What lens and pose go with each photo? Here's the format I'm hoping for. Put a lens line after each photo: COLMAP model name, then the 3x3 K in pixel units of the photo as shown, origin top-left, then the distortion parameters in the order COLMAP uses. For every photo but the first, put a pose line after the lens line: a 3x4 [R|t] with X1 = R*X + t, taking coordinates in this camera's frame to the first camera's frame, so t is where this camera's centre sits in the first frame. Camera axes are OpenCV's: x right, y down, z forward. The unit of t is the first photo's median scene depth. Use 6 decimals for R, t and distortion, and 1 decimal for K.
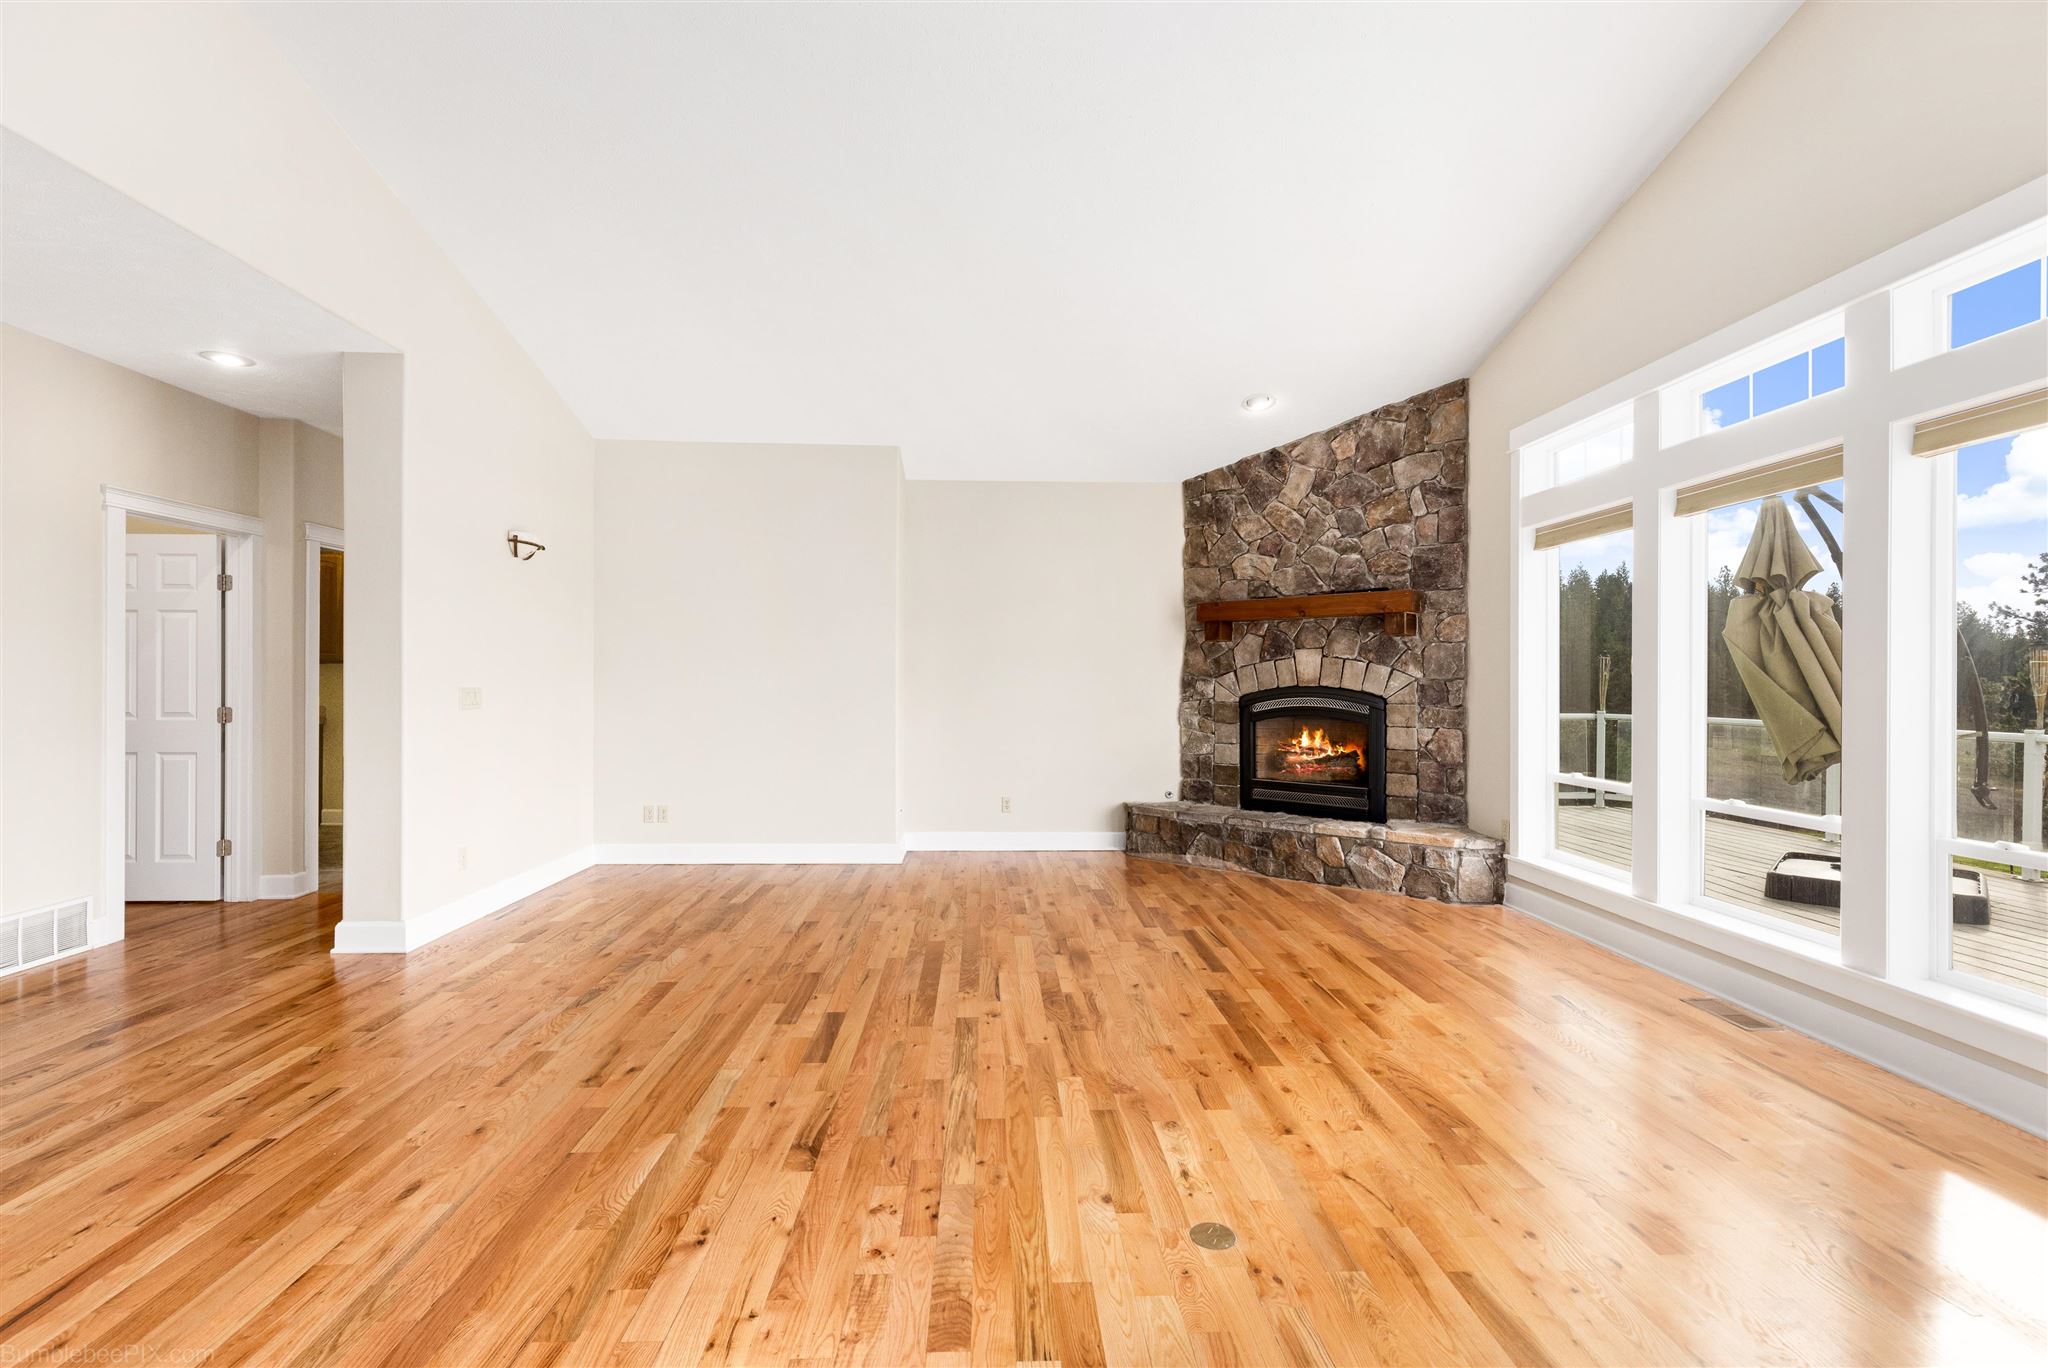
lens RADIAL K [[935.4, 0, 1015.7], [0, 935.4, 681.3], [0, 0, 1]] dist [0.000555, 0.000141]
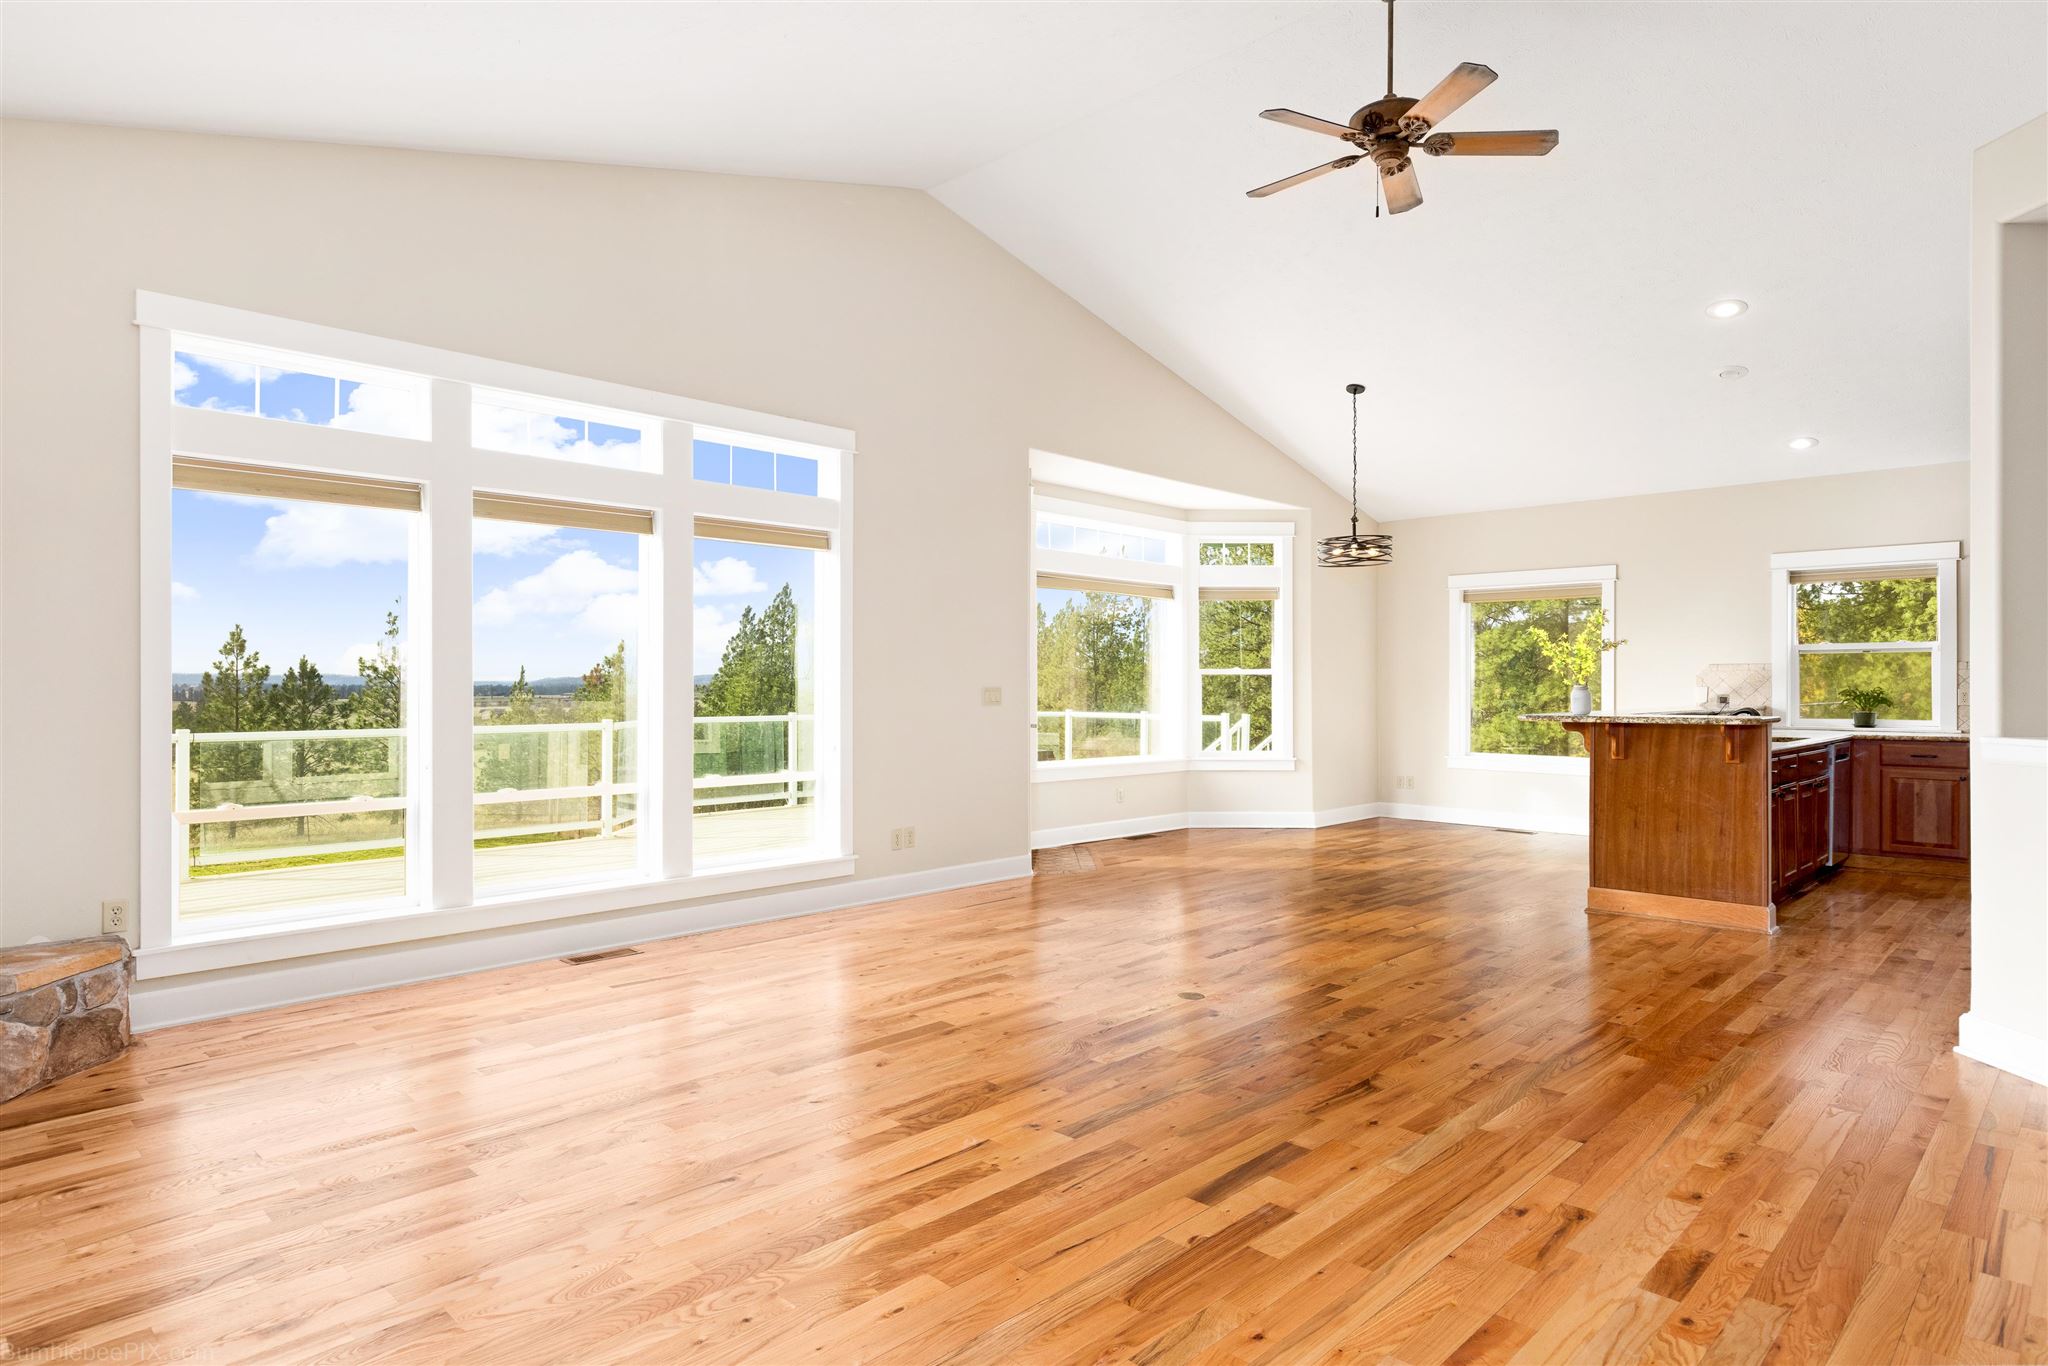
lens RADIAL K [[1131.5, 0, 1017.9], [0, 1131.5, 686.3], [0, 0, 1]] dist [0.000944, 0.000514]
pose [[-0.686439, -0.004386, 0.727174, -0.390945], [-0.003041, 0.999990, 0.003161, 0.000130], [-0.727181, -0.000042, -0.686446, 0.946891]]
